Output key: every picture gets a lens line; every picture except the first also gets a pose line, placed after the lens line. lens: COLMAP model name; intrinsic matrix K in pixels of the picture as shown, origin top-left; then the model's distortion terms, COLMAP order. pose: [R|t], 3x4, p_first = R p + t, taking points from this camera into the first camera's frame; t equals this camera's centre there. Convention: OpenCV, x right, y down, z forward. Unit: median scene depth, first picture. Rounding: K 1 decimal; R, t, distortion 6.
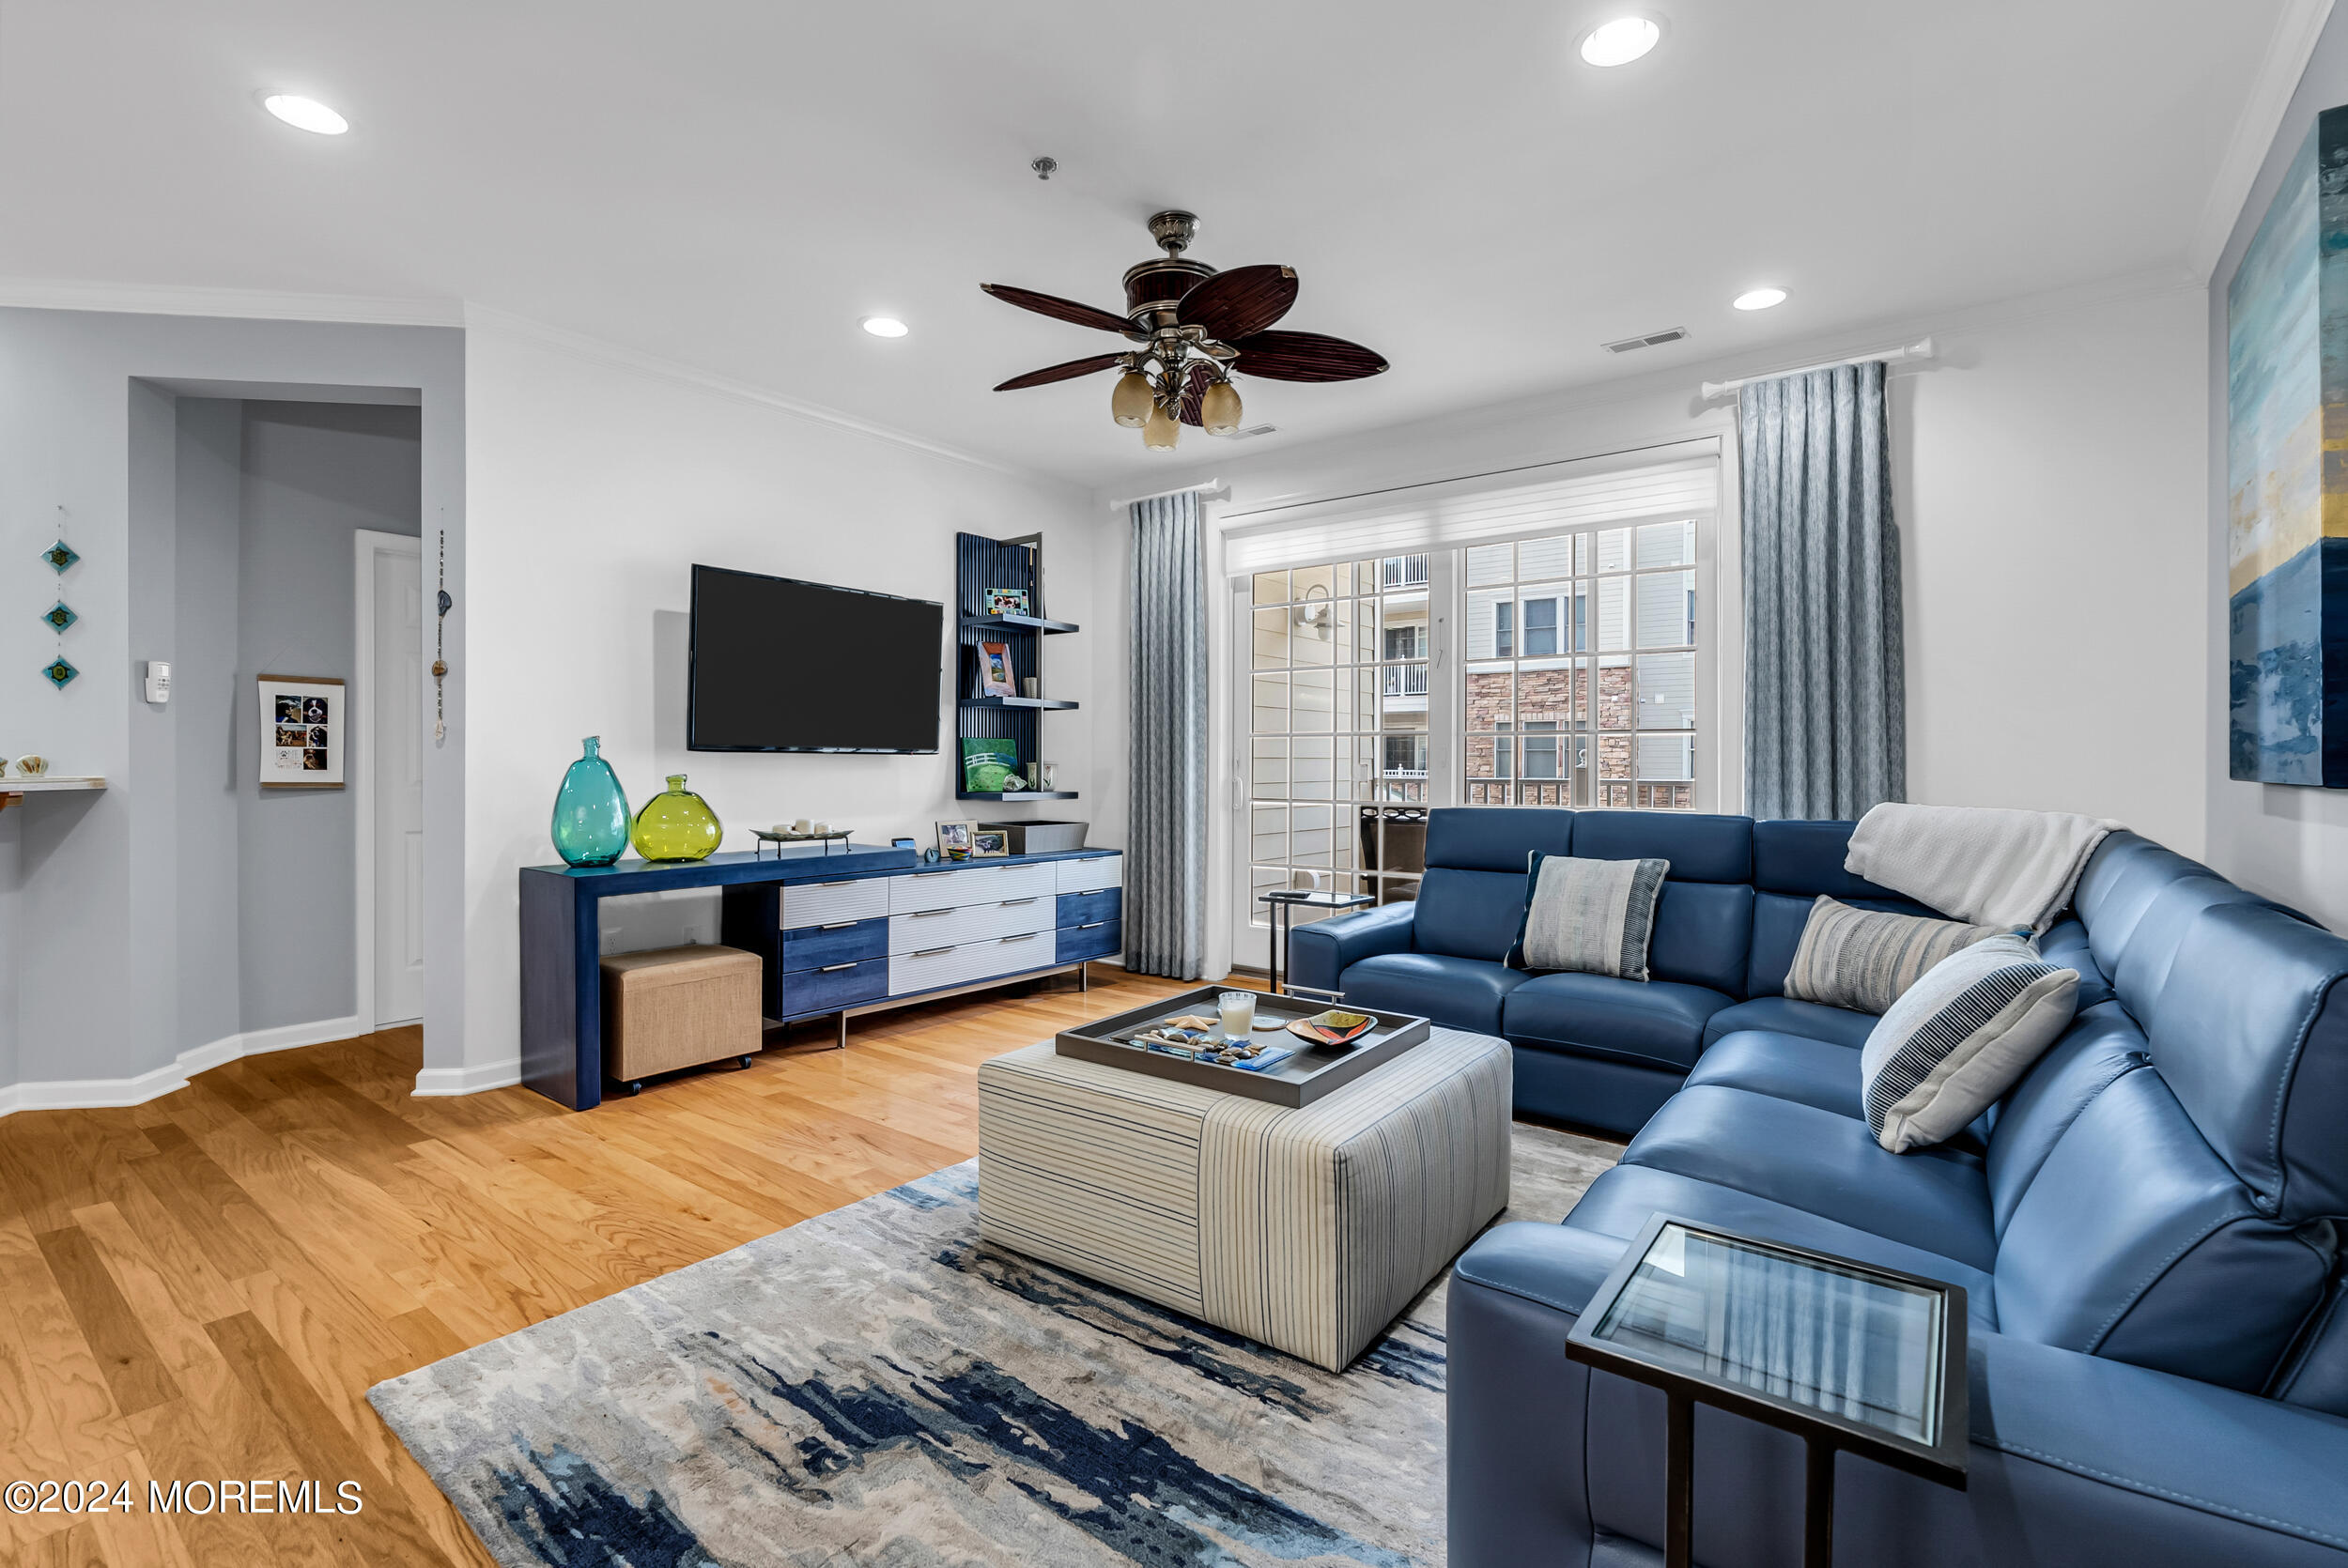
lens RADIAL K [[1078.9, 0, 1176.0], [0, 1078.9, 765.2], [0, 0, 1]] dist [-0.004496, 0.001257]
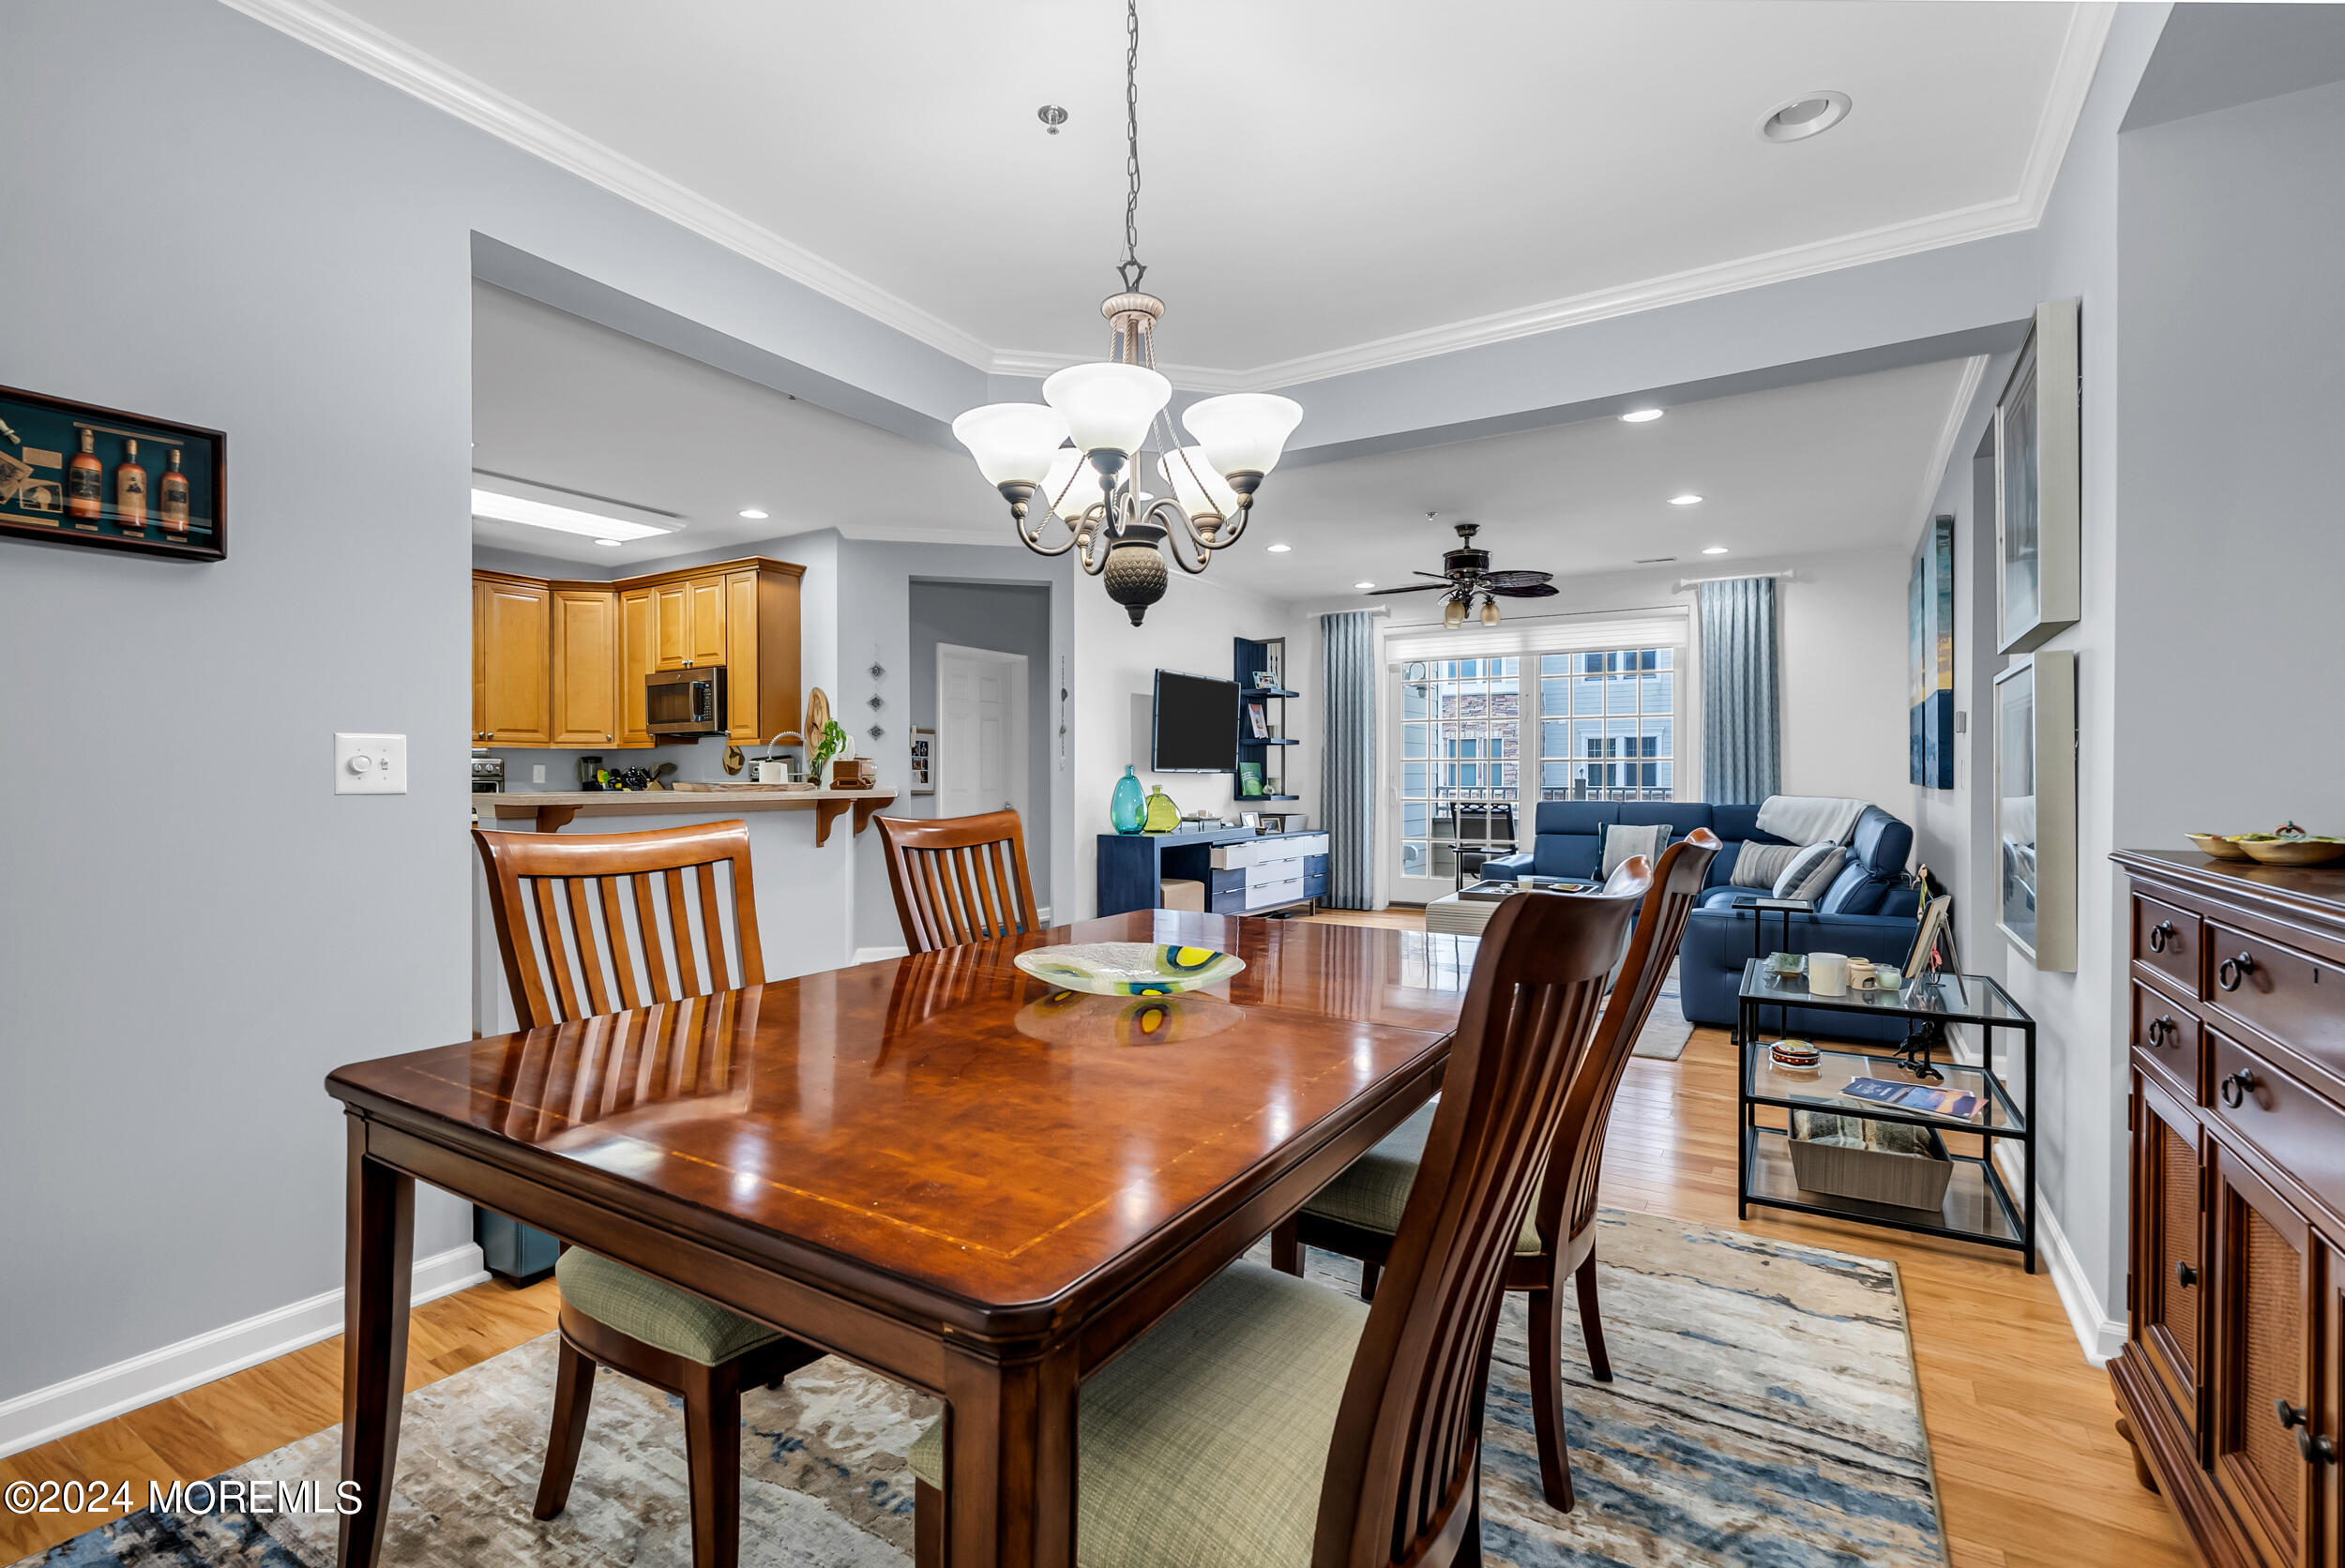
lens RADIAL K [[1077.6, 0, 1185.3], [0, 1077.6, 783.5], [0, 0, 1]] dist [-0.004496, 0.001257]
pose [[0.993652, -0.003800, 0.112437, -0.703903], [0.003247, 0.999982, 0.005104, -0.003183], [-0.112455, -0.004707, 0.993646, -0.939449]]
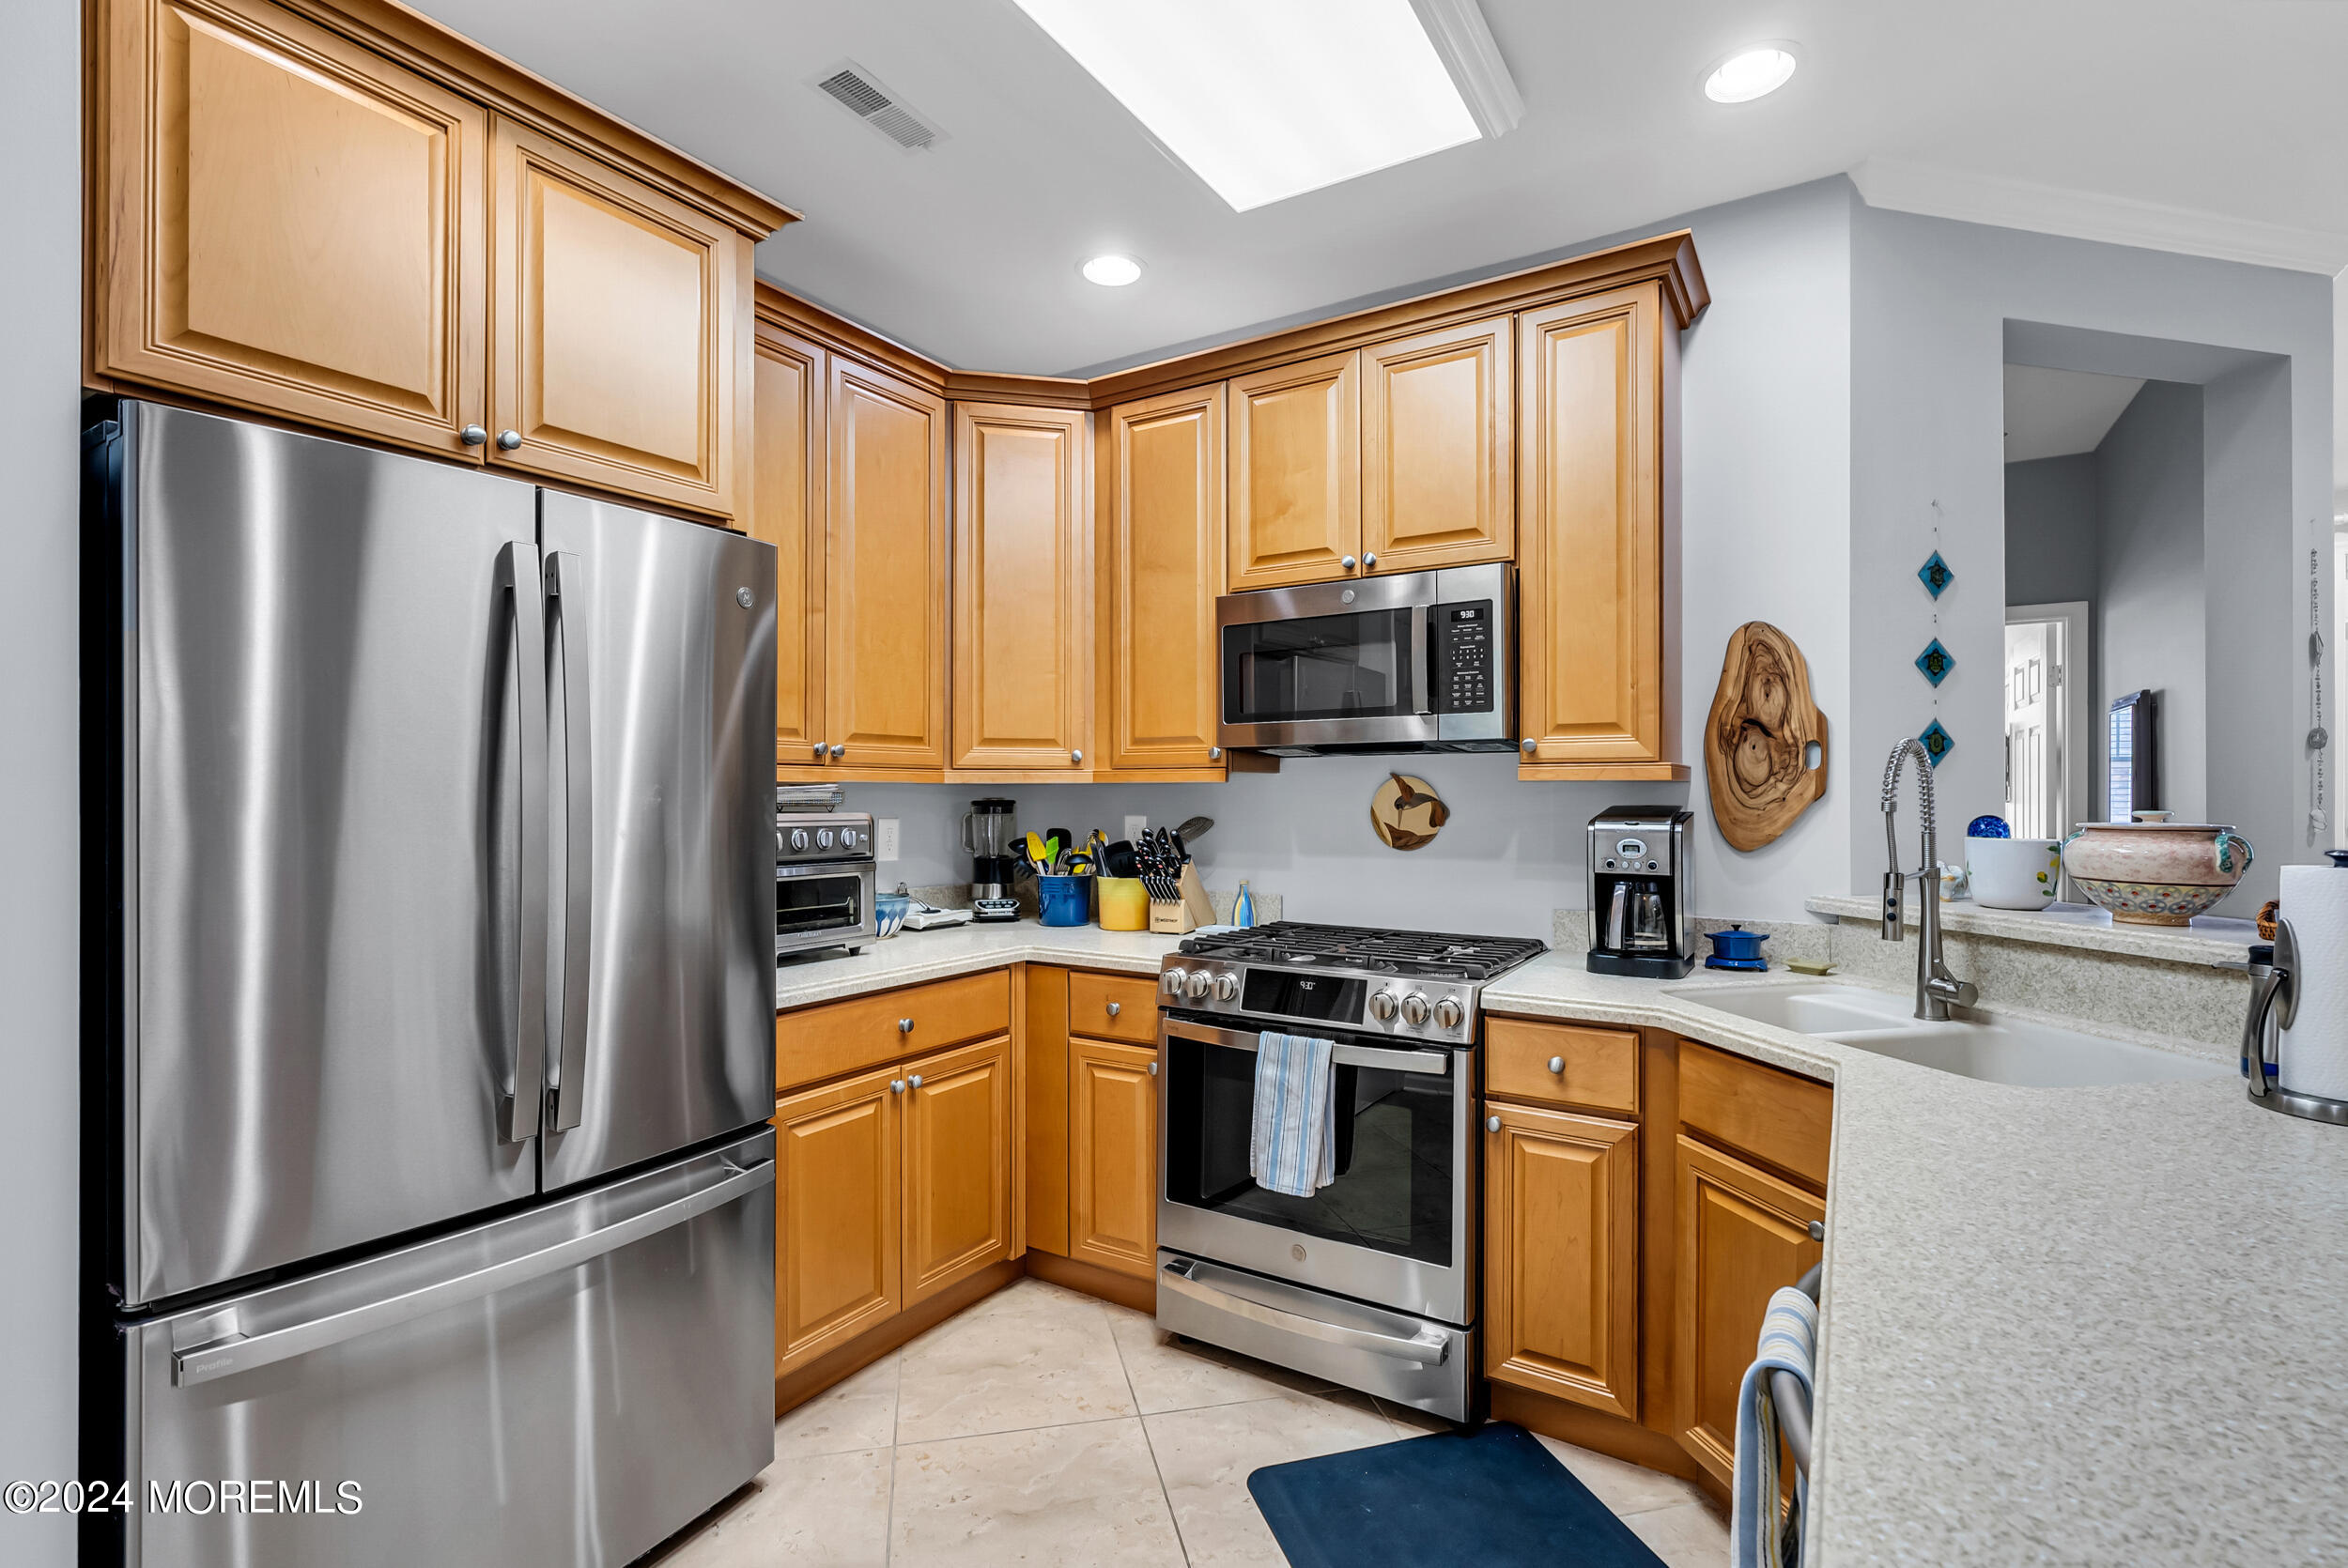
lens RADIAL K [[1100.9, 0, 1173.4], [0, 1100.9, 793.4], [0, 0, 1]] dist [0.001409, 0.001662]
pose [[0.993983, 0.001436, 0.109524, -1.584201], [-0.000703, 0.999977, -0.006725, -0.048634], [-0.109531, 0.006607, 0.993961, 0.351078]]
